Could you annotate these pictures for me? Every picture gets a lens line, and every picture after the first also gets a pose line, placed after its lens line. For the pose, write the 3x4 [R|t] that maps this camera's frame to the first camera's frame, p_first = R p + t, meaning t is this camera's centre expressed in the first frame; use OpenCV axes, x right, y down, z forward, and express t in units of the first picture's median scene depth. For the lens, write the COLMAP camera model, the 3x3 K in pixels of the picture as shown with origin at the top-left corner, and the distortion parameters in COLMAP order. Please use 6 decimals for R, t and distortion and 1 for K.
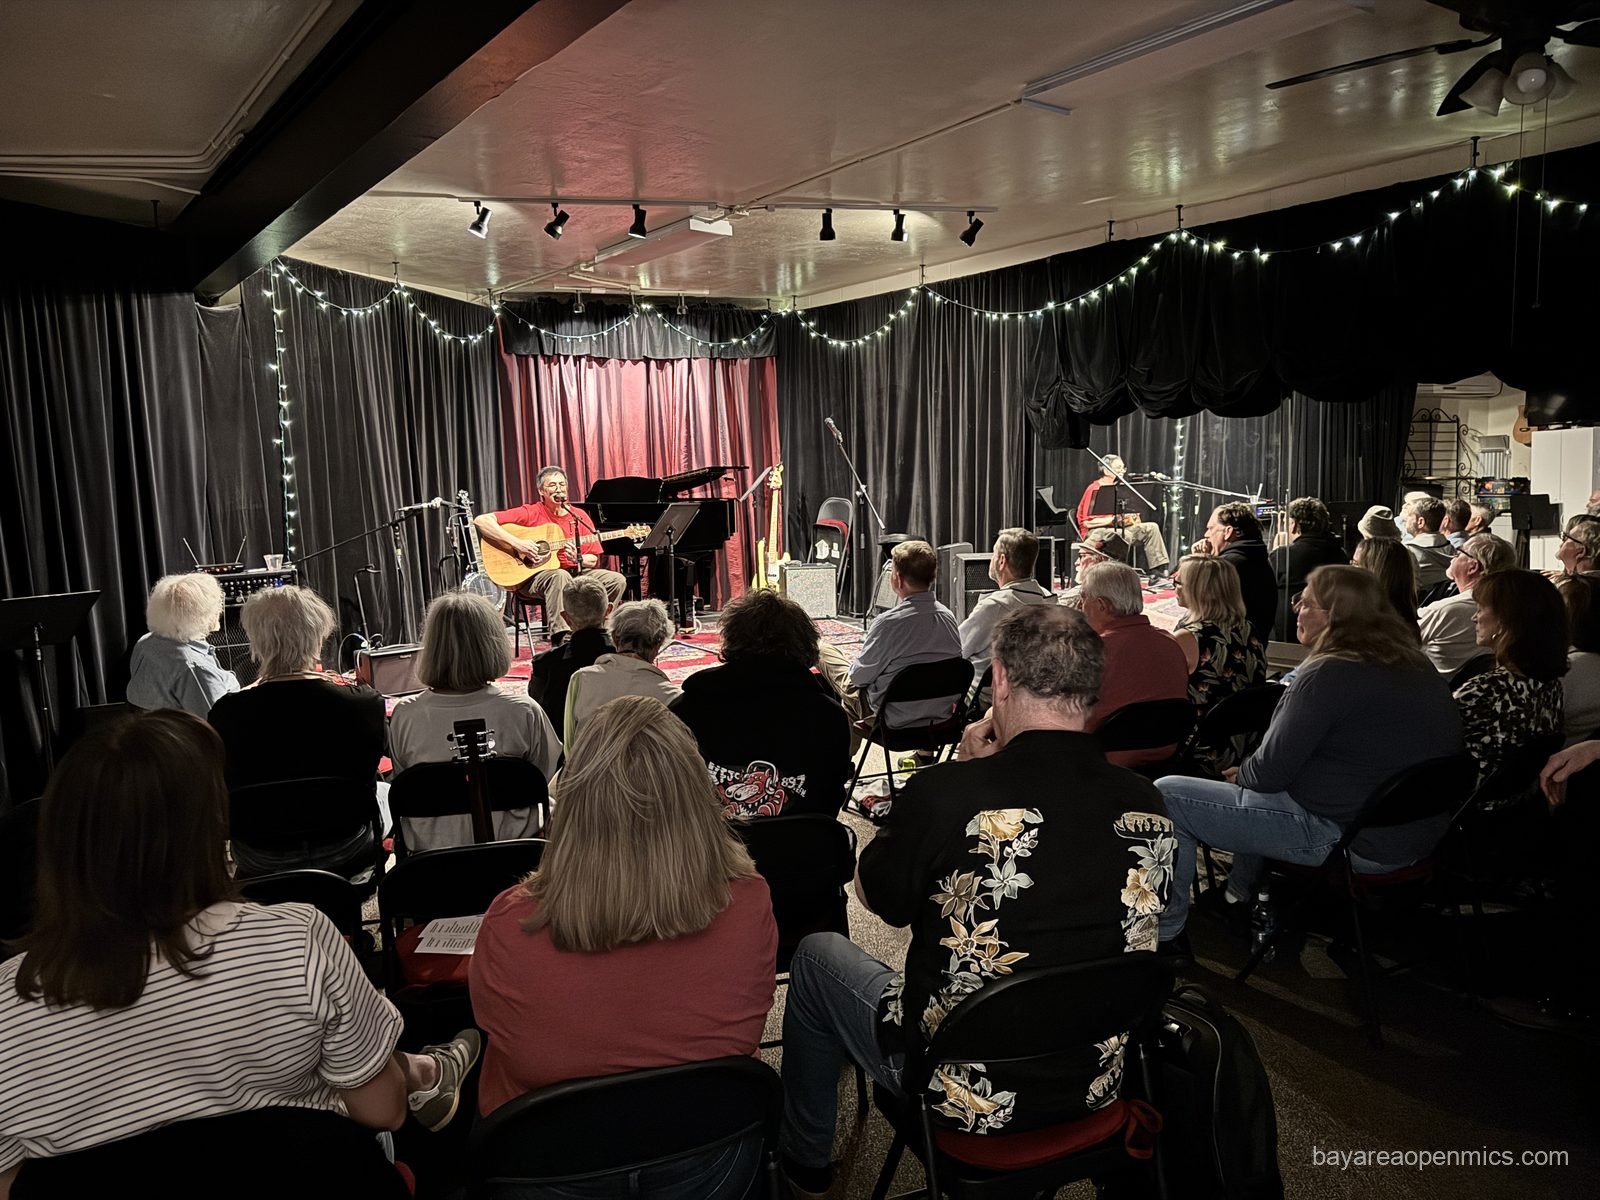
lens RADIAL K [[1150.8, 0, 809.9], [0, 1150.8, 604.8], [0, 0, 1]] dist [0.120869, -0.184823]
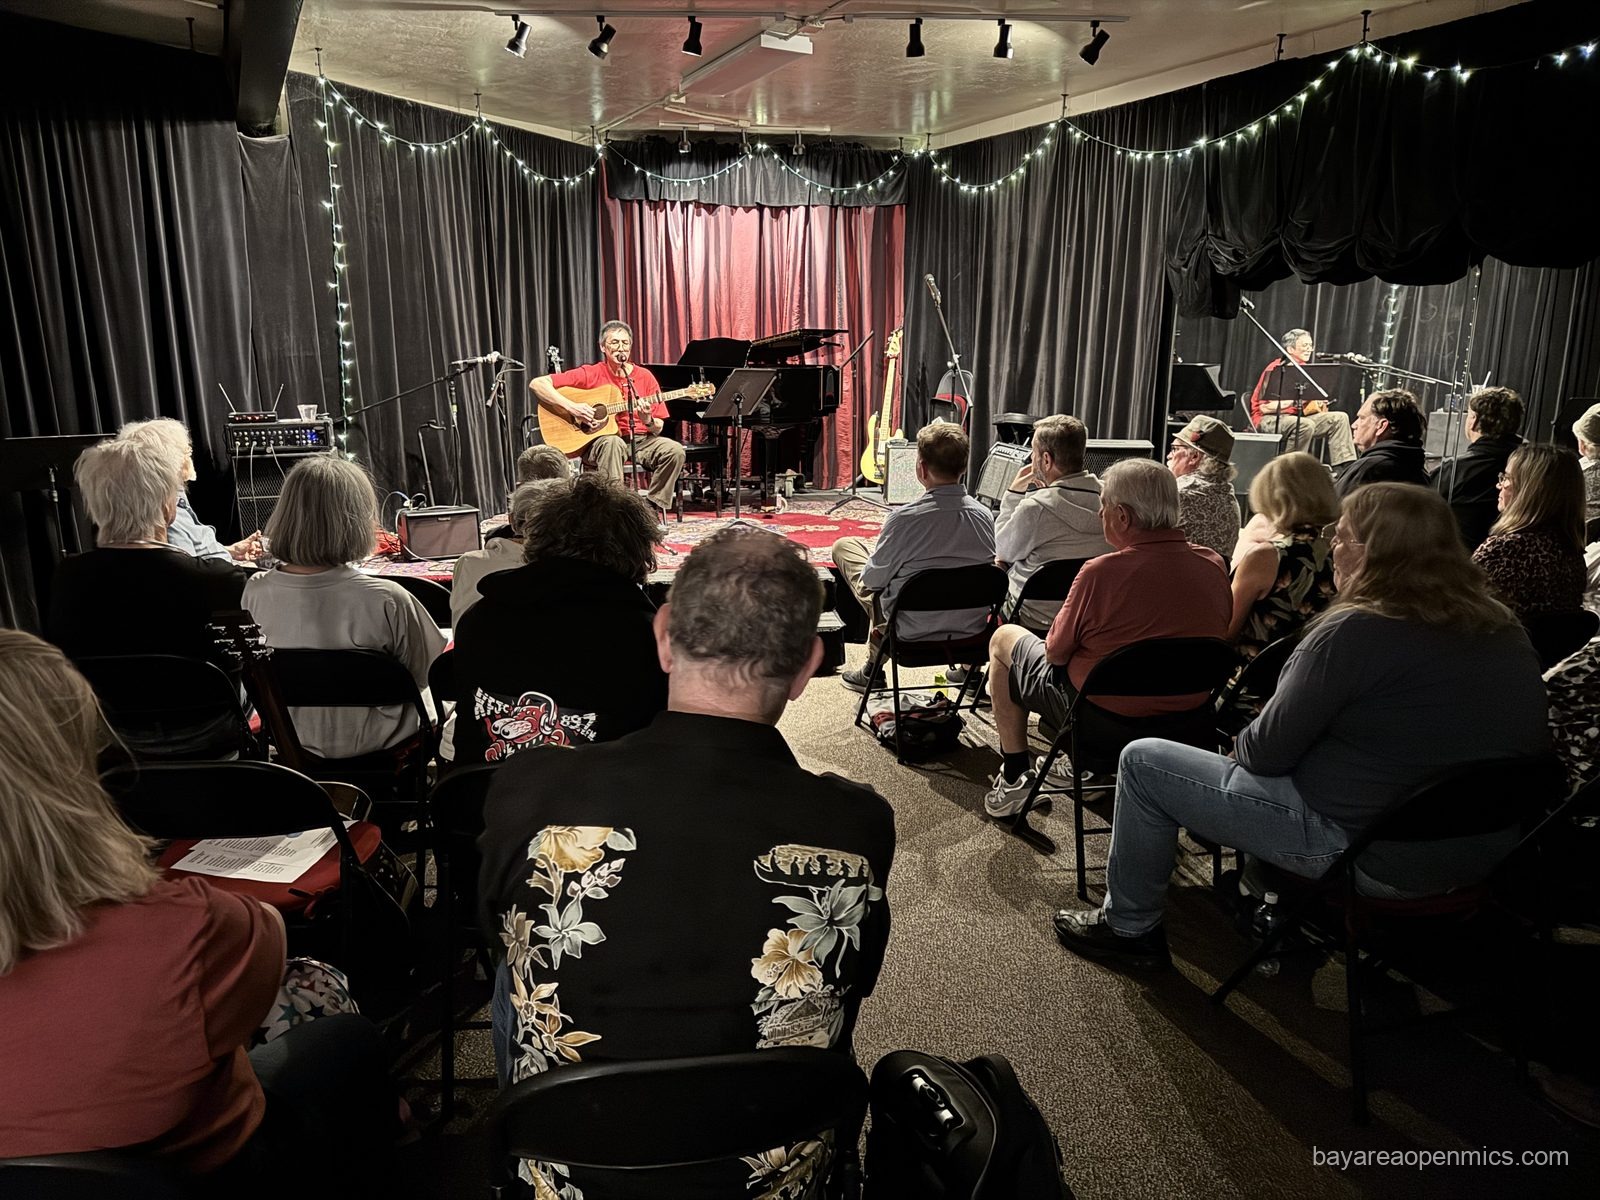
lens RADIAL K [[1169.2, 0, 800.0], [0, 1169.2, 600.0], [0, 0, 1]] dist [0.071579, -0.090373]
pose [[0.981087, 0.073116, -0.179225, 0.110073], [-0.054077, 0.992580, 0.108908, -0.010162], [0.185858, -0.097157, 0.977761, 0.099313]]
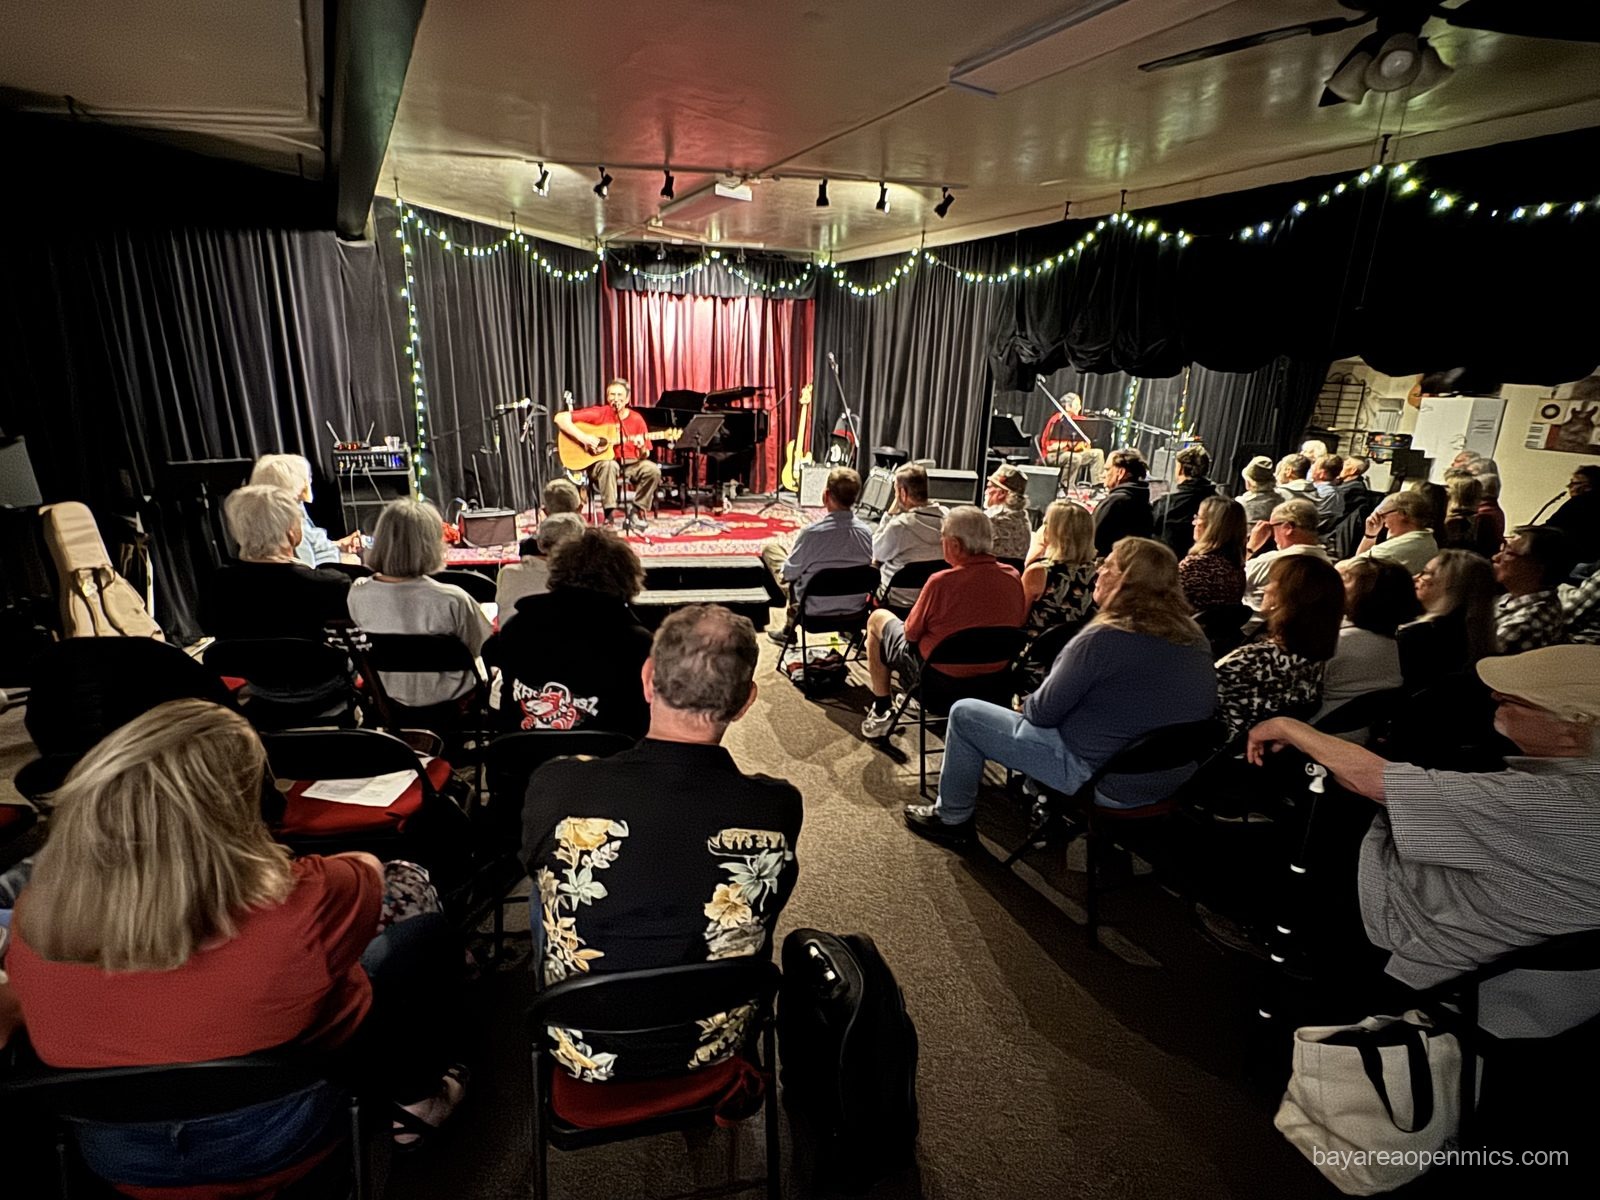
lens RADIAL K [[796.6, 0, 800.0], [0, 796.6, 600.0], [0, 0, 1]] dist [0.019723, -0.015277]
pose [[0.990774, 0.091823, -0.099675, 0.107999], [-0.075058, 0.984168, 0.160559, -0.037325], [0.112840, -0.151596, 0.981980, 0.100340]]
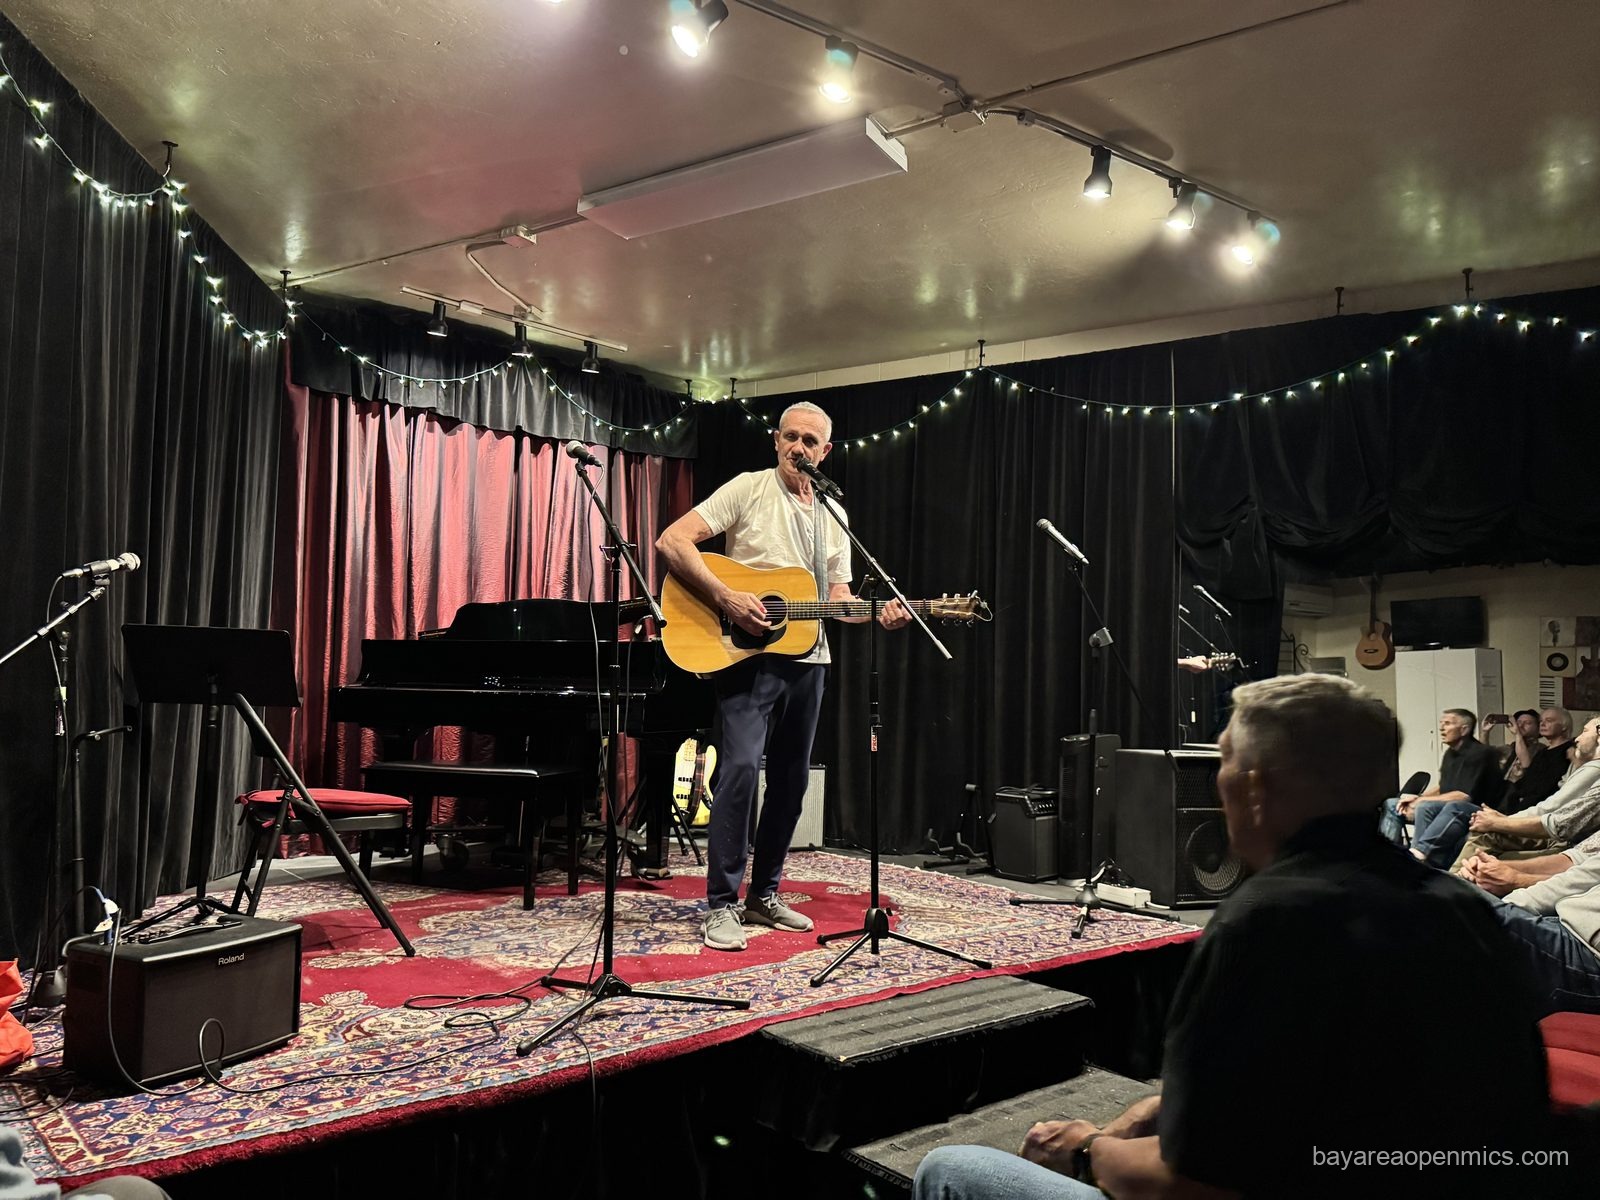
lens RADIAL K [[1119.5, 0, 801.6], [0, 1119.5, 619.0], [0, 0, 1]] dist [0.167636, -0.379852]
pose [[0.929061, 0.076814, 0.361864, -0.300320], [-0.010430, 0.983254, -0.181940, 0.000667], [-0.369779, 0.165259, 0.914304, 0.546260]]
